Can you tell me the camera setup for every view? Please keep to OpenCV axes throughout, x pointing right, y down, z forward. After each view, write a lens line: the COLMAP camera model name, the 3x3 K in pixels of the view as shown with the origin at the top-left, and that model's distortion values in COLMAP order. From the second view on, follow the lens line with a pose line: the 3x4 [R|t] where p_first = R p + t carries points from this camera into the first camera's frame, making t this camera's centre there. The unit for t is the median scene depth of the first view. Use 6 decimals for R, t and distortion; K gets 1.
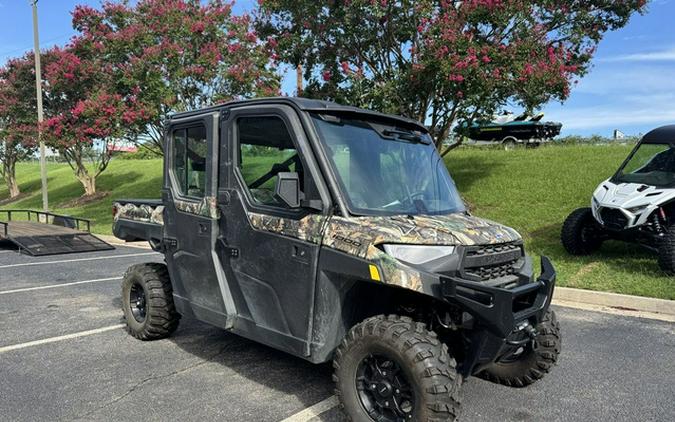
lens RADIAL K [[493.3, 0, 334.4], [0, 493.3, 217.0], [0, 0, 1]] dist [0.002765, -0.006464]
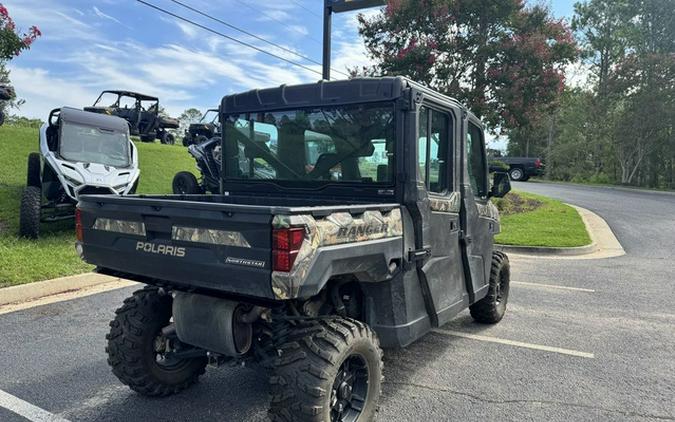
lens RADIAL K [[493.3, 0, 339.0], [0, 493.3, 209.2], [0, 0, 1]] dist [0.002765, -0.006464]
pose [[-0.214800, -0.076015, 0.973695, -1.260270], [0.020434, 0.996399, 0.082295, -0.101347], [-0.976444, 0.037573, -0.212473, 1.547518]]
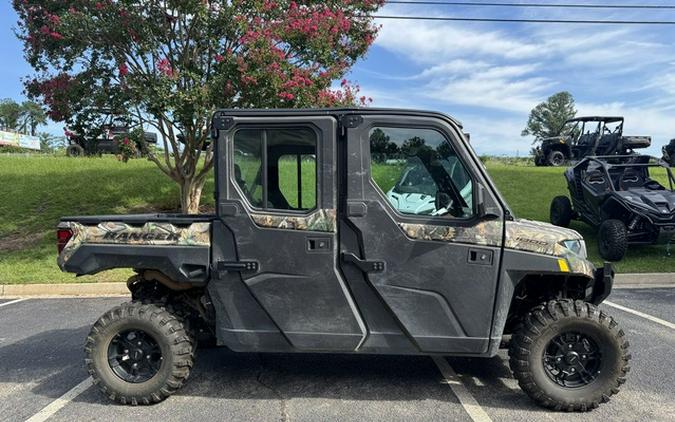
lens RADIAL K [[493.3, 0, 337.0], [0, 493.3, 205.8], [0, 0, 1]] dist [0.002765, -0.006464]
pose [[0.765661, -0.019715, 0.642943, -0.878343], [0.048401, 0.998462, -0.027023, -0.022701], [-0.641421, 0.051809, 0.765437, 0.315698]]
